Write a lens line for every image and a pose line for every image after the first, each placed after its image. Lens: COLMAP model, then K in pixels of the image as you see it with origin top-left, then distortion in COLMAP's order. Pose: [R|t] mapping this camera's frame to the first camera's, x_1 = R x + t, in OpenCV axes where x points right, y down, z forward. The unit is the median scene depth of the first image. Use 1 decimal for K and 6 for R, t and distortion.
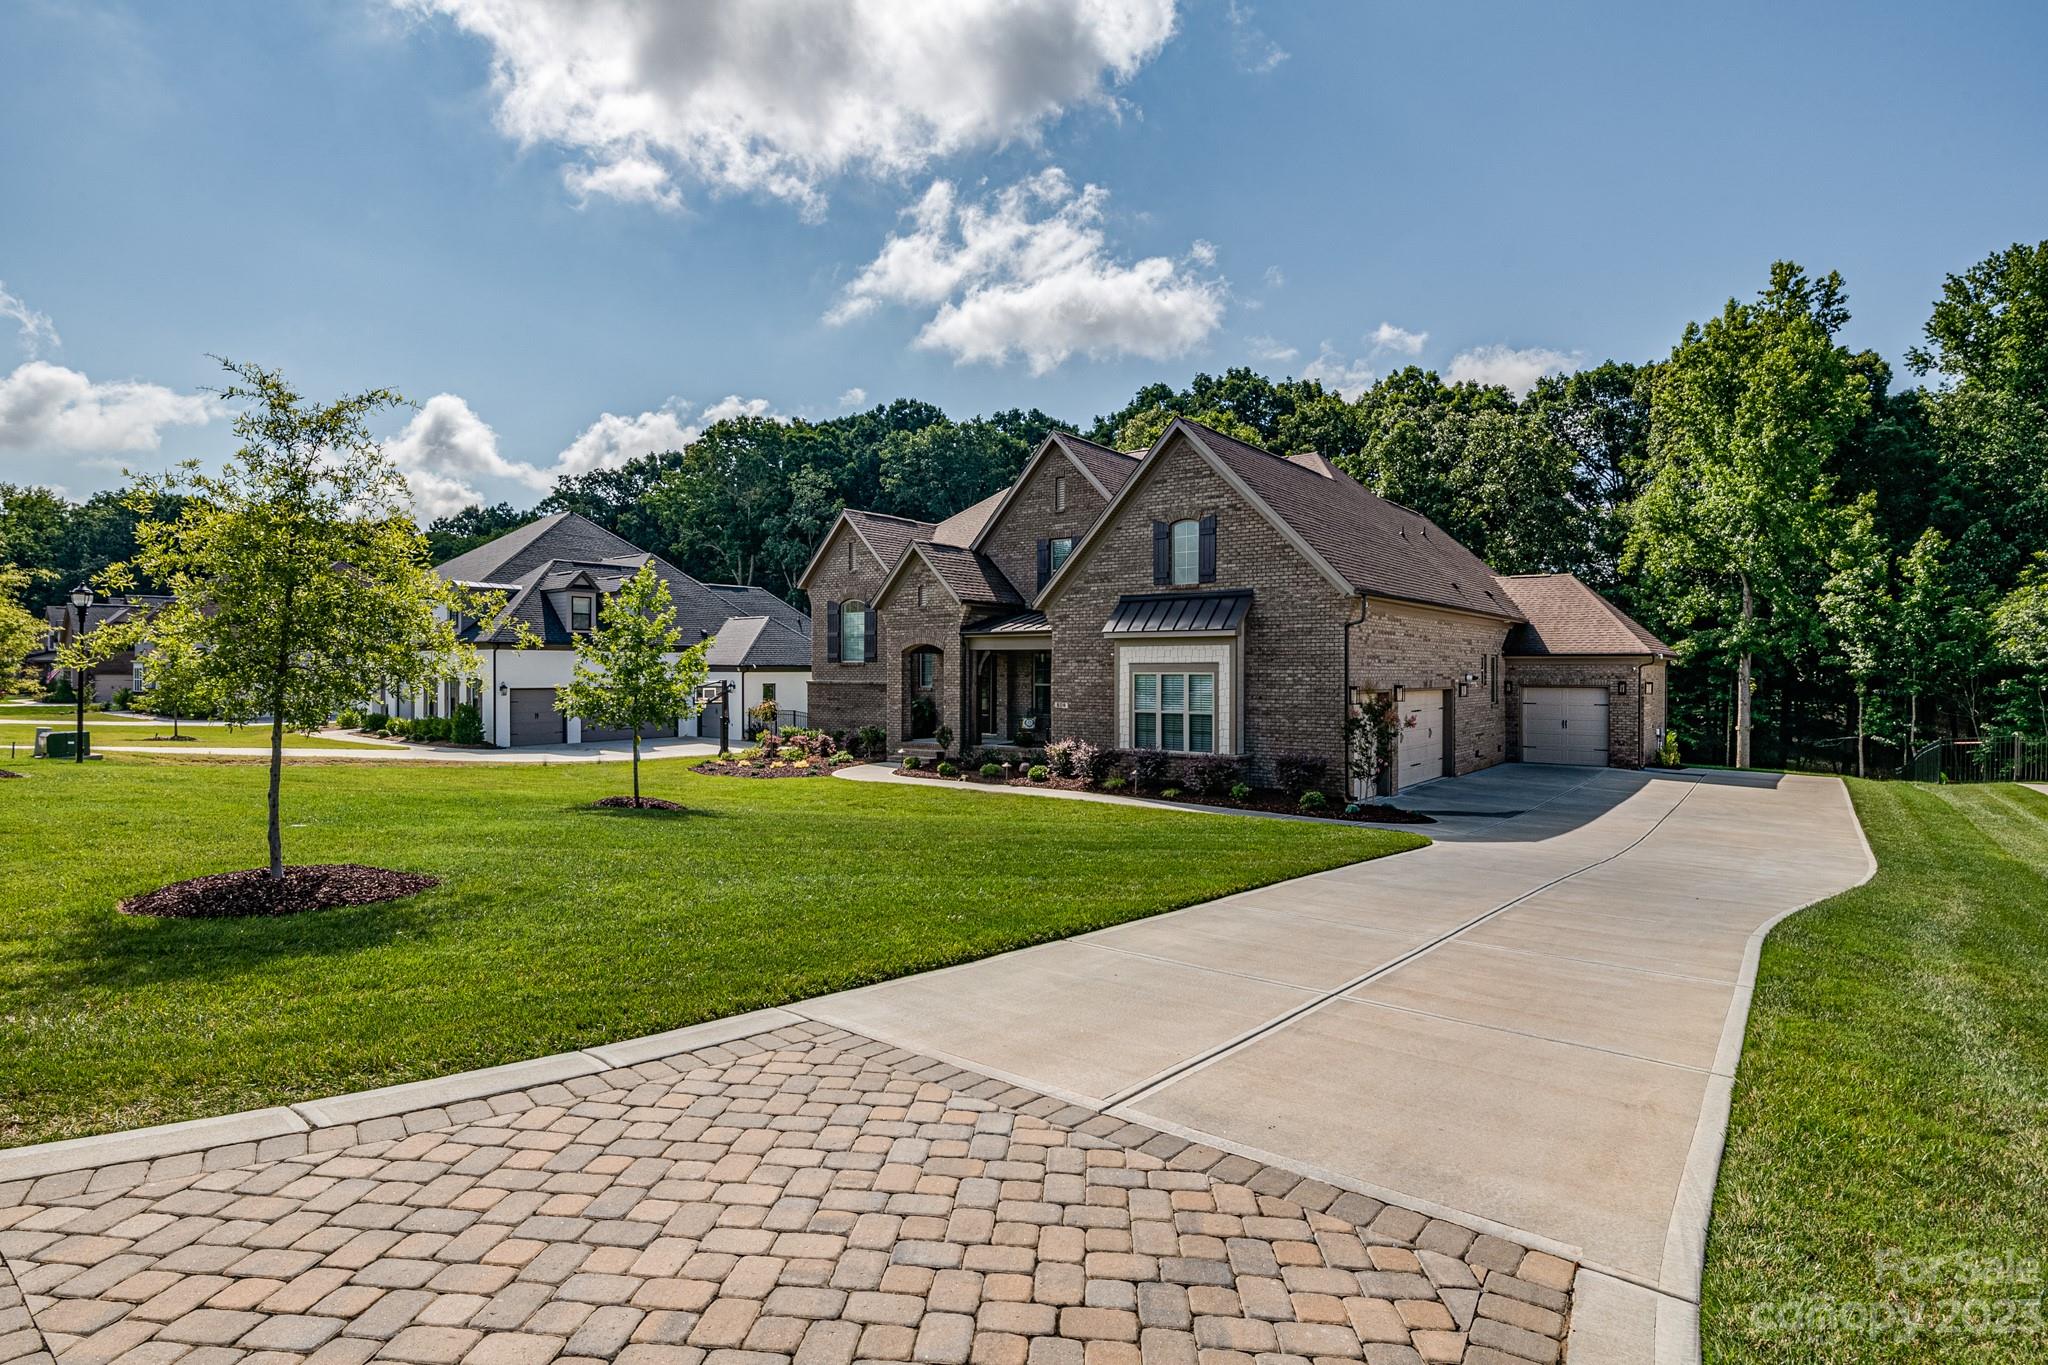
lens RADIAL K [[1013.0, 0, 1020.3], [0, 1013.0, 686.5], [0, 0, 1]] dist [0.000734, 0.000226]
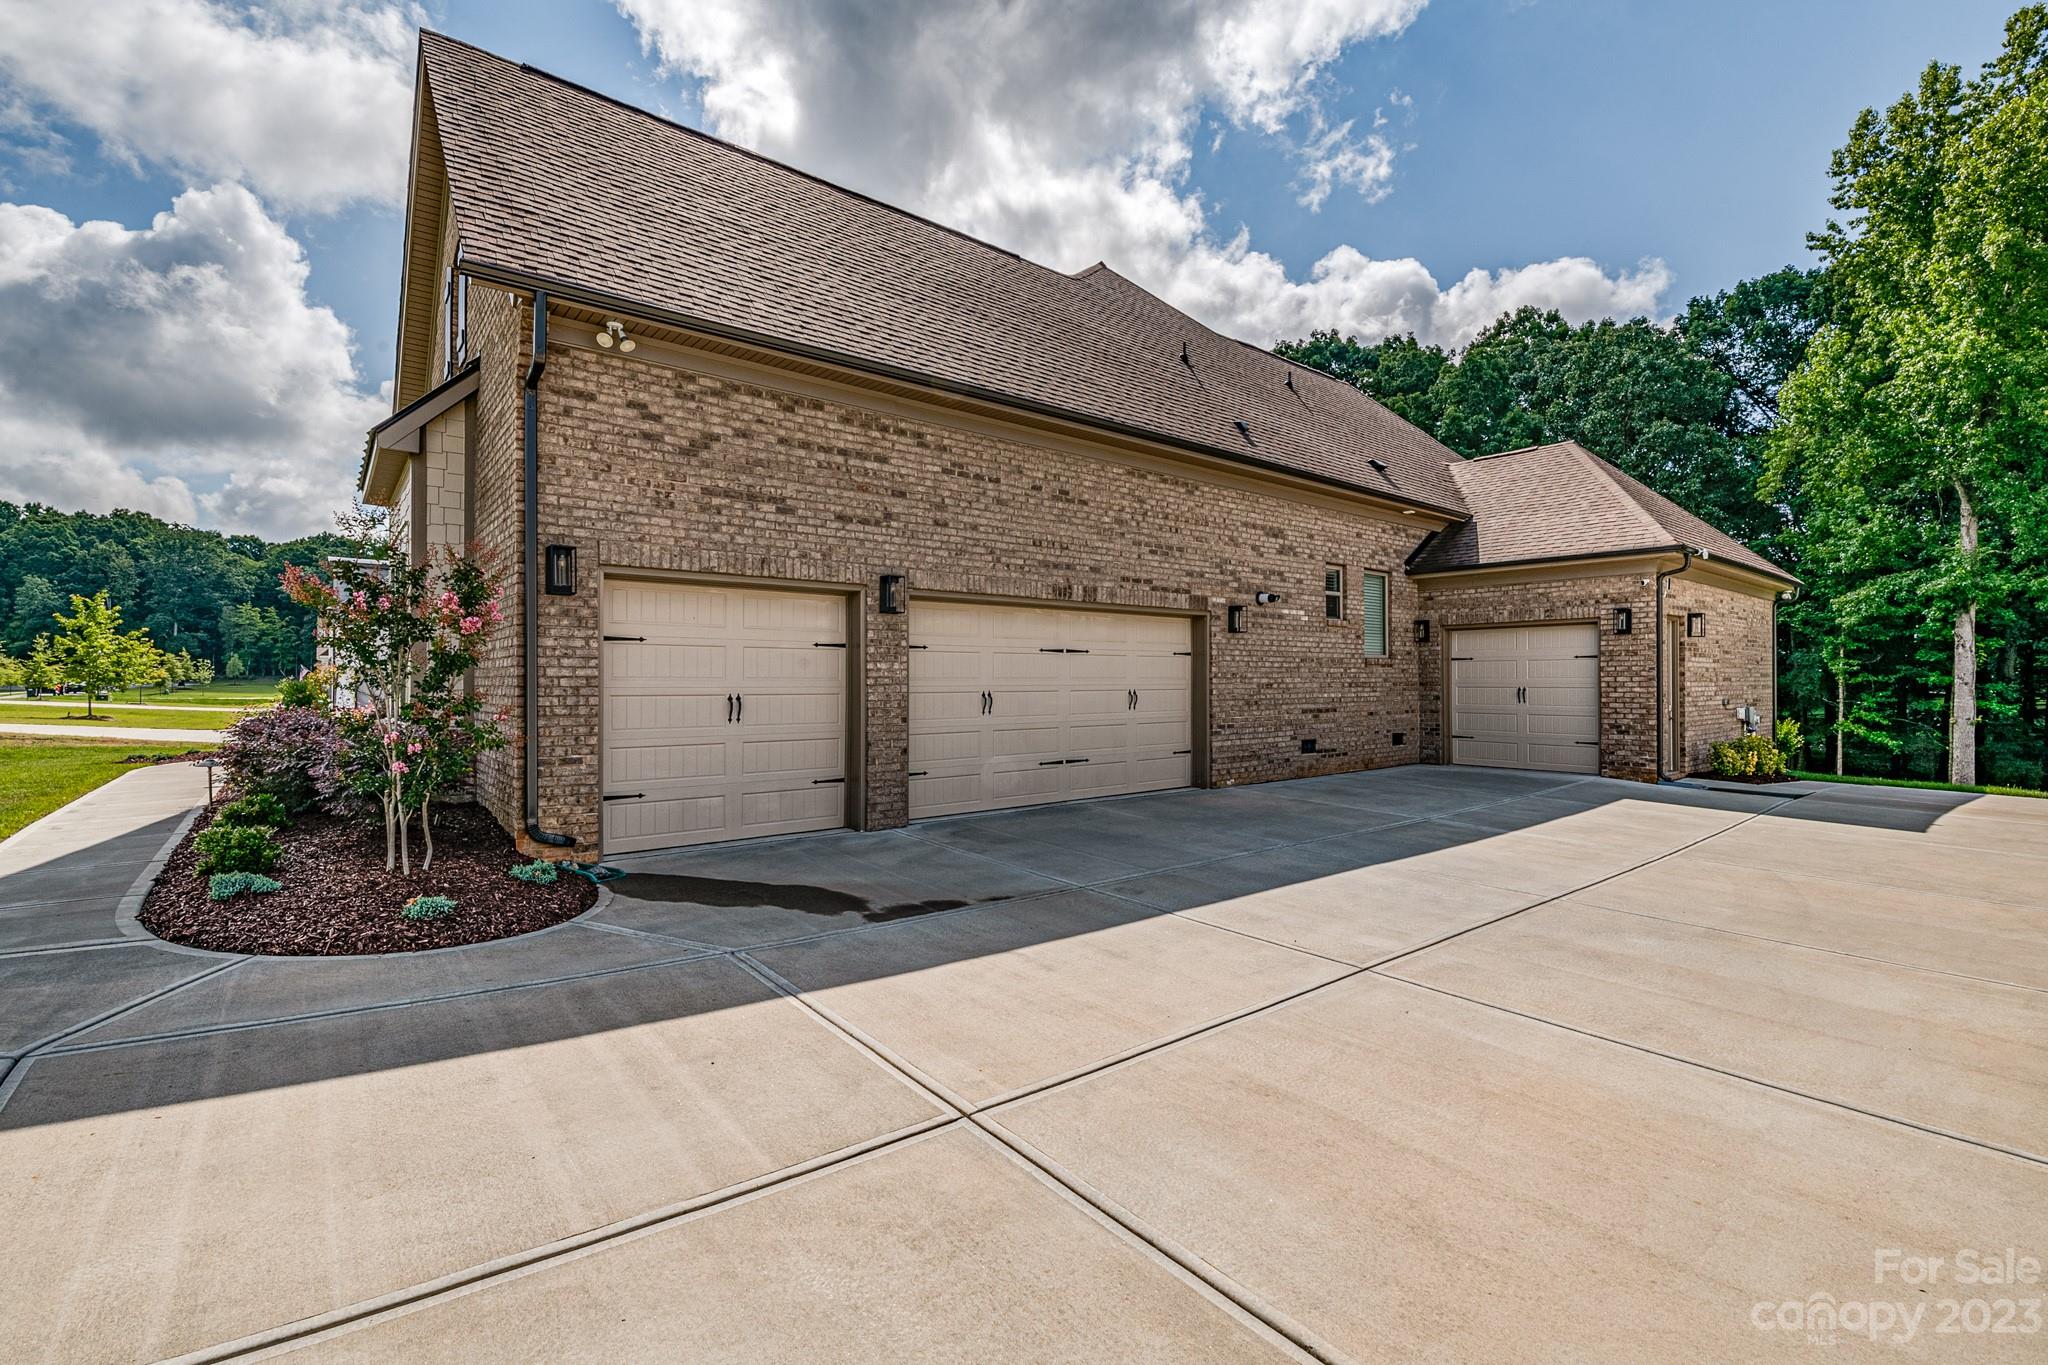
lens RADIAL K [[919.9, 0, 1025.8], [0, 919.9, 690.1], [0, 0, 1]] dist [-0.002401, -0.001070]
pose [[0.979129, -0.004708, -0.203184, 0.226541], [0.002981, 0.999957, -0.008804, 0.022762], [0.203217, 0.008014, 0.979101, 0.280120]]
